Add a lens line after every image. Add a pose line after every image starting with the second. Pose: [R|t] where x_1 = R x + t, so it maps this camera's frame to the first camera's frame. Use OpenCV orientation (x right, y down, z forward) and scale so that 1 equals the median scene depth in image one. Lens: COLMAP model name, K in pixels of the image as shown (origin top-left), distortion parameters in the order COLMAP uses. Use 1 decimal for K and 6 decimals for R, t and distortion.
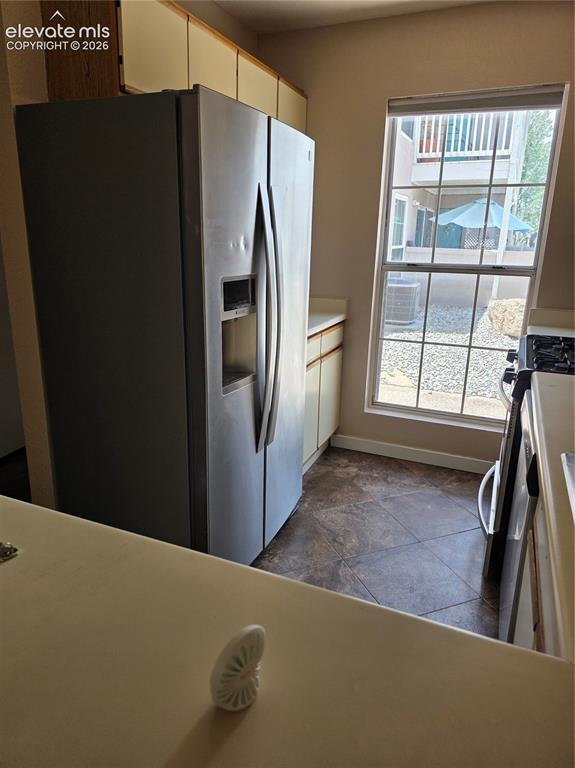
lens RADIAL K [[507.4, 0, 278.9], [0, 507.4, 382.6], [0, 0, 1]] dist [0.056699, -0.059804]
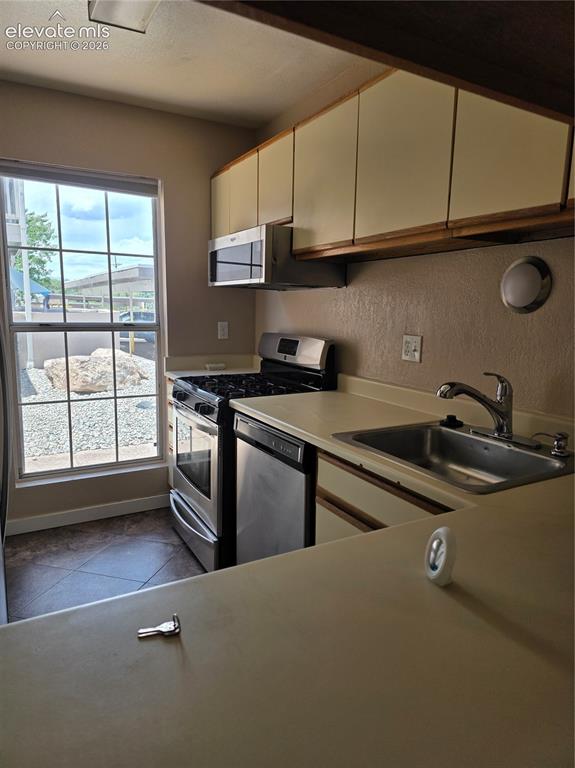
lens RADIAL K [[520.8, 0, 287.5], [0, 520.8, 384.0], [0, 0, 1]] dist [0.053245, -0.059479]
pose [[0.600333, -0.128104, 0.789424, -0.261389], [0.218113, 0.975895, -0.007505, -0.009753], [-0.769433, 0.176689, 0.613803, 0.039438]]
